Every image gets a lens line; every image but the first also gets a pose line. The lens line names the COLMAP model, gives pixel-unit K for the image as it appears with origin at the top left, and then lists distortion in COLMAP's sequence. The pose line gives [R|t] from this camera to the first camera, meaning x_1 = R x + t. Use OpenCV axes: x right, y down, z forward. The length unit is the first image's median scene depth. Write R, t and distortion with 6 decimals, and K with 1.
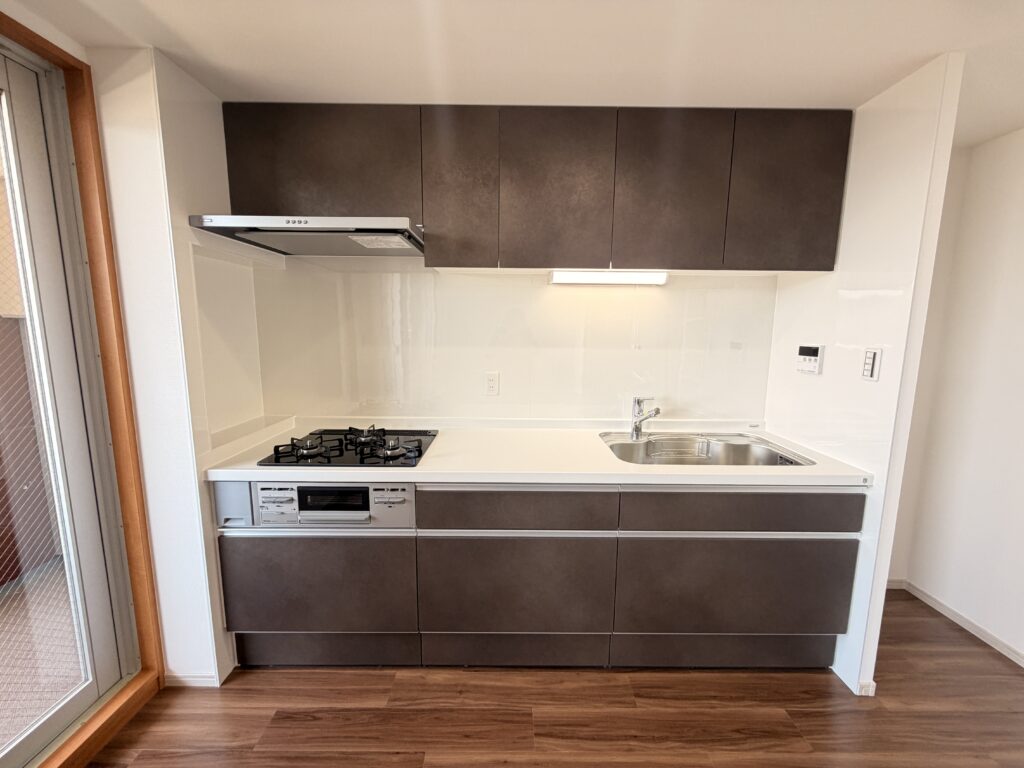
lens RADIAL K [[409.7, 0, 513.5], [0, 409.7, 382.9], [0, 0, 1]] dist [0.001774, 0.000064]
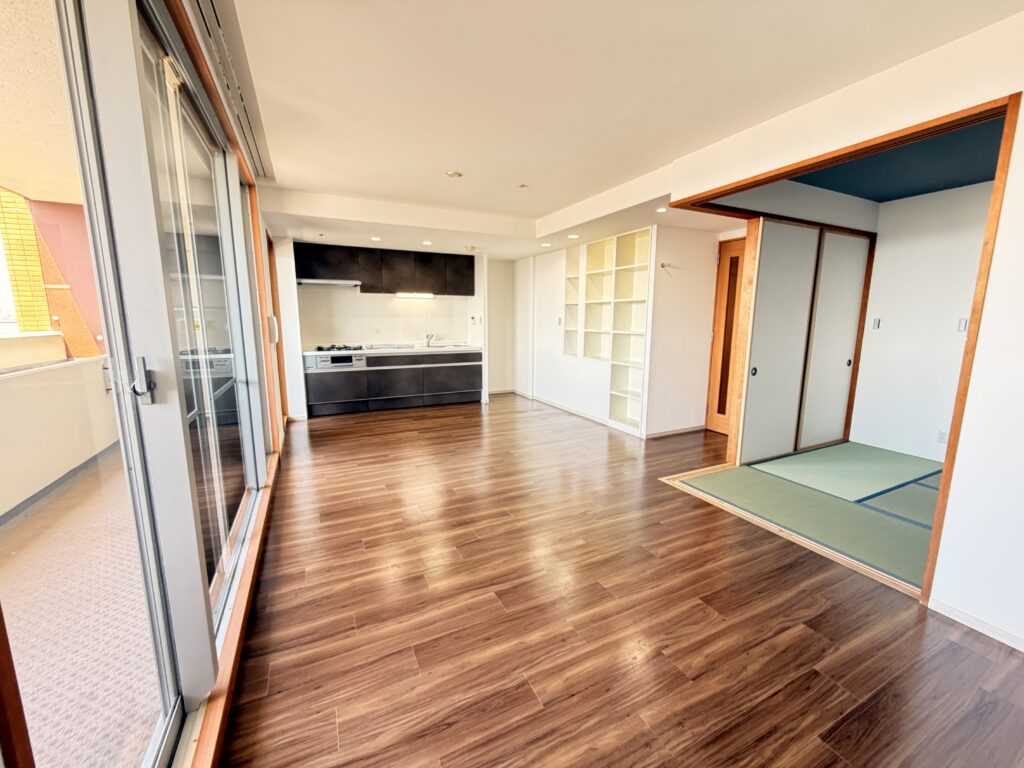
lens RADIAL K [[409.7, 0, 514.8], [0, 409.7, 382.8], [0, 0, 1]] dist [0.001774, 0.000064]
pose [[0.896929, -0.075116, 0.435748, -0.637731], [0.064600, 0.997152, 0.038921, 0.430062], [-0.437430, -0.006760, 0.899227, -2.763540]]
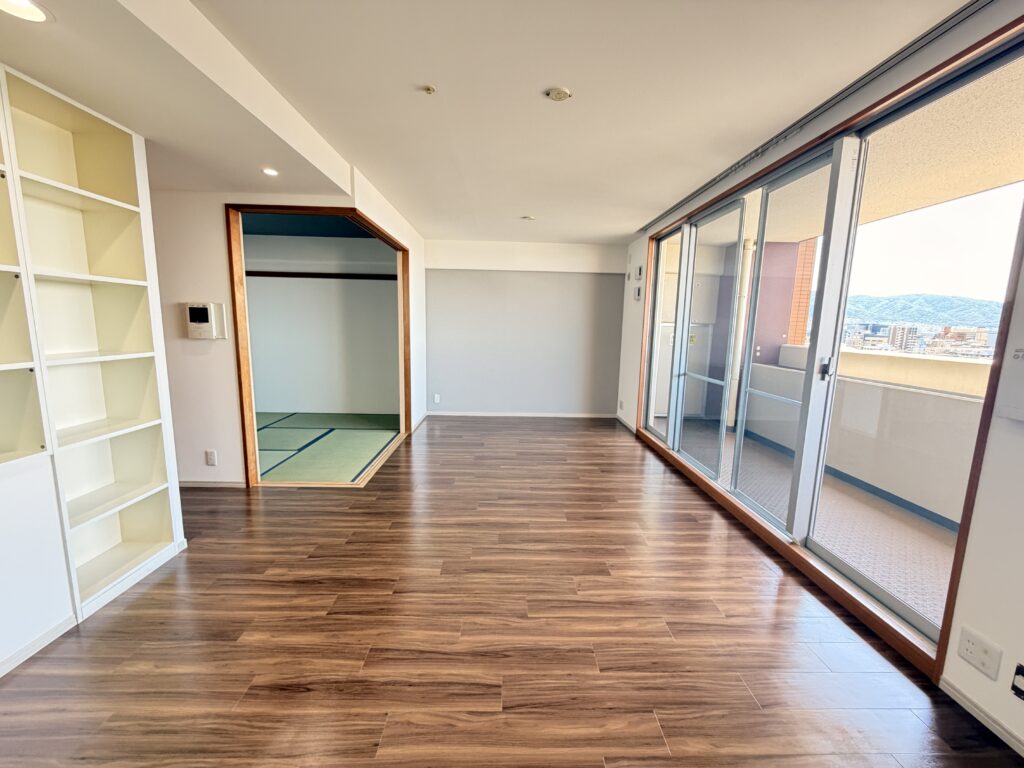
lens RADIAL K [[409.7, 0, 512.8], [0, 409.7, 379.6], [0, 0, 1]] dist [0.001774, 0.000064]
pose [[-0.999381, -0.027939, -0.021377, 0.227832], [-0.032710, 0.961628, 0.272401, -0.078077], [0.012947, 0.272932, -0.961946, 0.766356]]
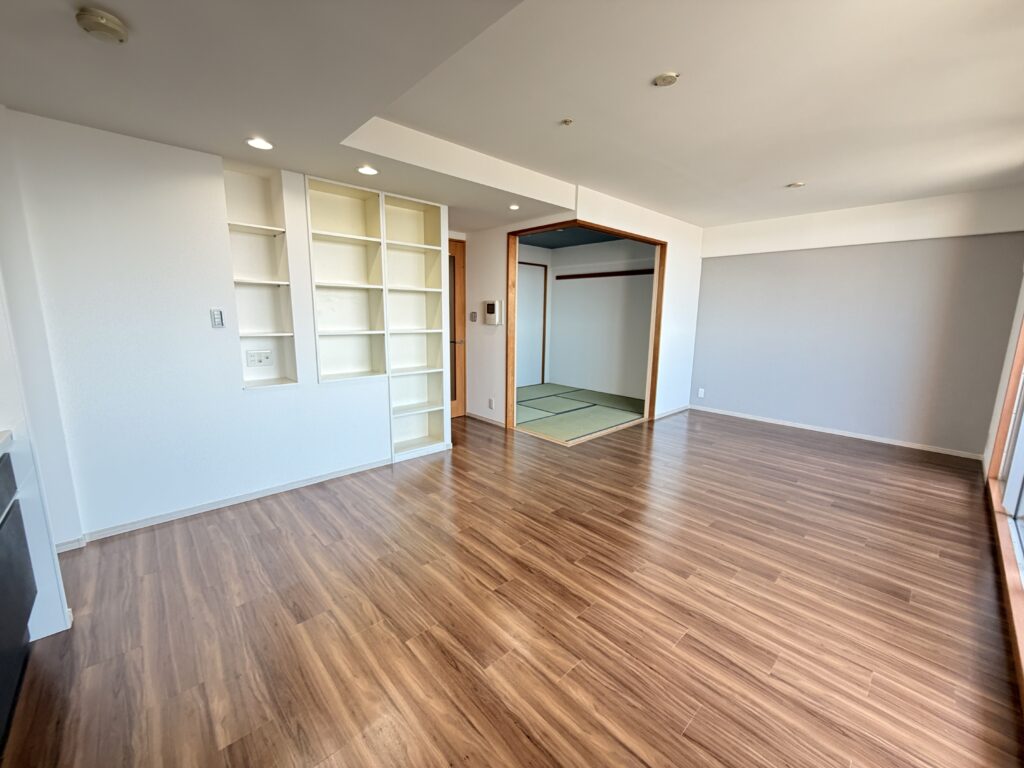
lens RADIAL K [[409.7, 0, 514.4], [0, 409.7, 378.7], [0, 0, 1]] dist [0.001774, 0.000064]
pose [[-0.677135, -0.135315, 0.723311, -0.661515], [0.083252, 0.962549, 0.258009, -0.058262], [-0.731135, 0.234924, -0.640510, 0.688670]]
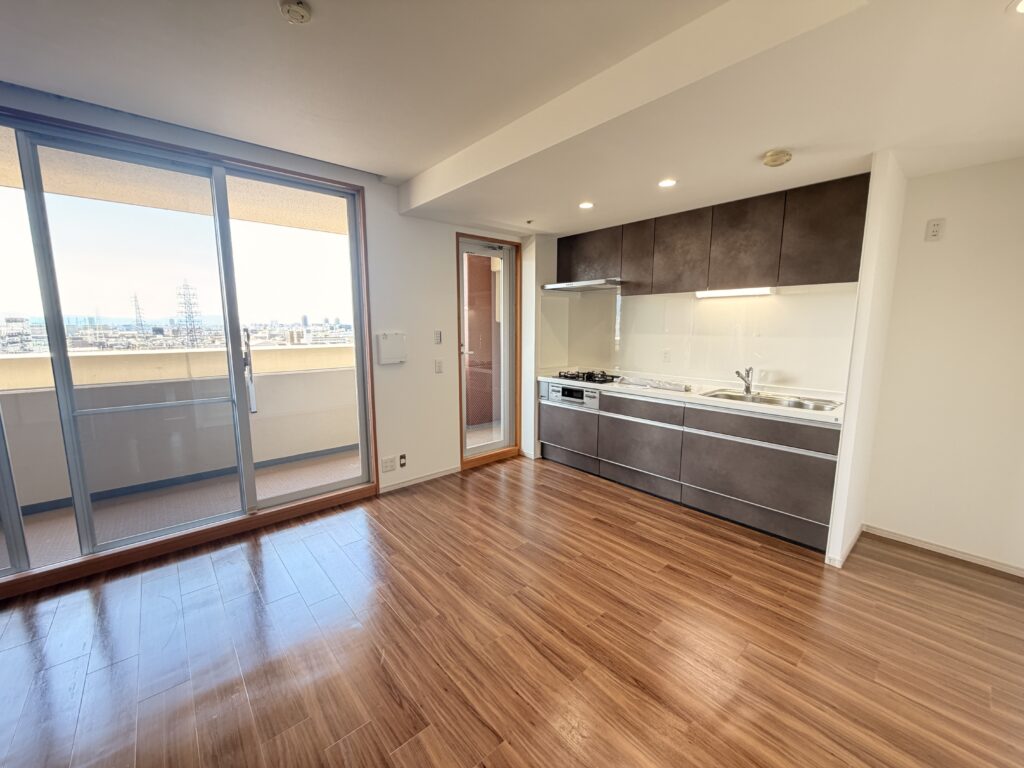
lens RADIAL K [[409.7, 0, 508.3], [0, 409.7, 385.7], [0, 0, 1]] dist [0.001774, 0.000064]
pose [[0.650325, 0.101636, -0.752827, 1.158216], [-0.097387, 0.993986, 0.050066, 0.146862], [0.753388, 0.040756, 0.656312, -0.918560]]
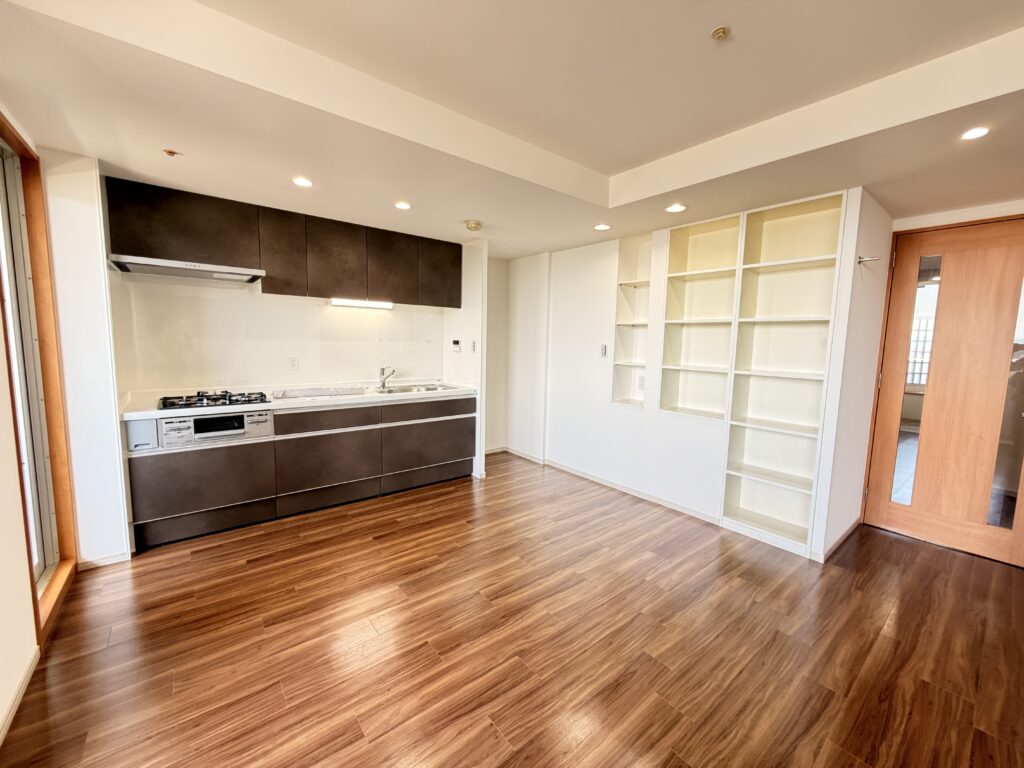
lens RADIAL K [[409.7, 0, 515.0], [0, 409.7, 383.3], [0, 0, 1]] dist [0.001774, 0.000064]
pose [[0.779732, -0.057764, 0.623443, -0.522801], [0.070681, 0.997491, 0.004022, 0.187662], [-0.622111, 0.040929, 0.781859, -1.120105]]
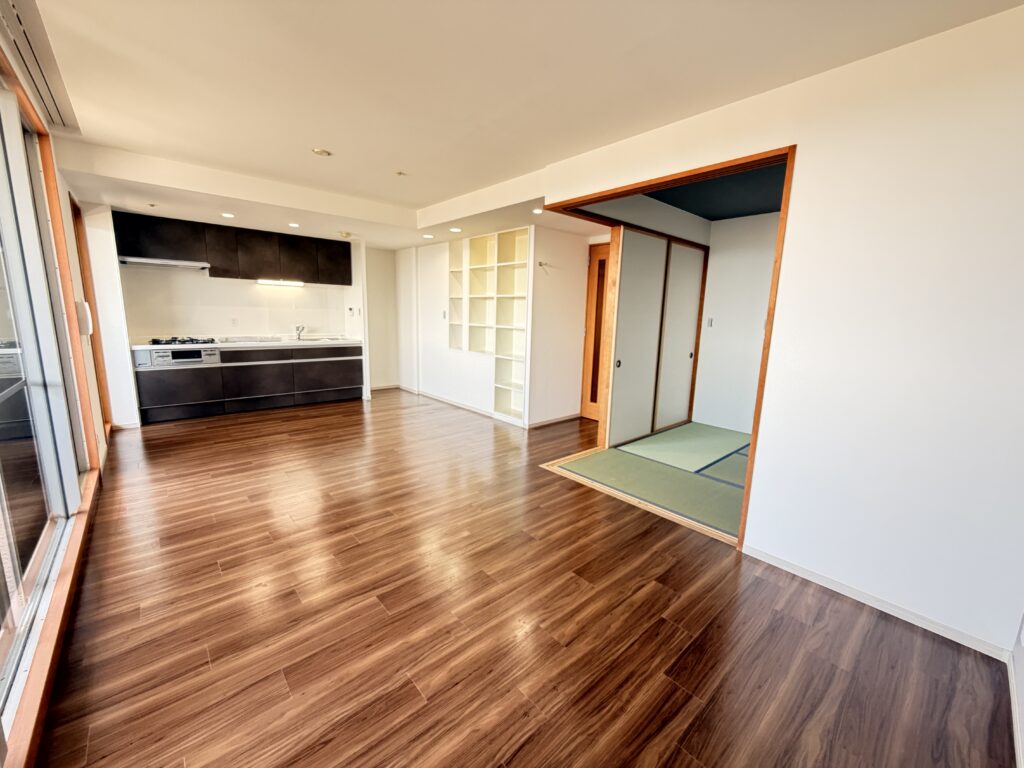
lens RADIAL K [[409.7, 0, 513.9], [0, 409.7, 383.0], [0, 0, 1]] dist [0.001774, 0.000064]
pose [[0.748331, -0.102490, 0.655360, -0.620370], [0.071010, 0.994691, 0.074474, 0.425502], [-0.659514, -0.009194, 0.751636, -2.786118]]
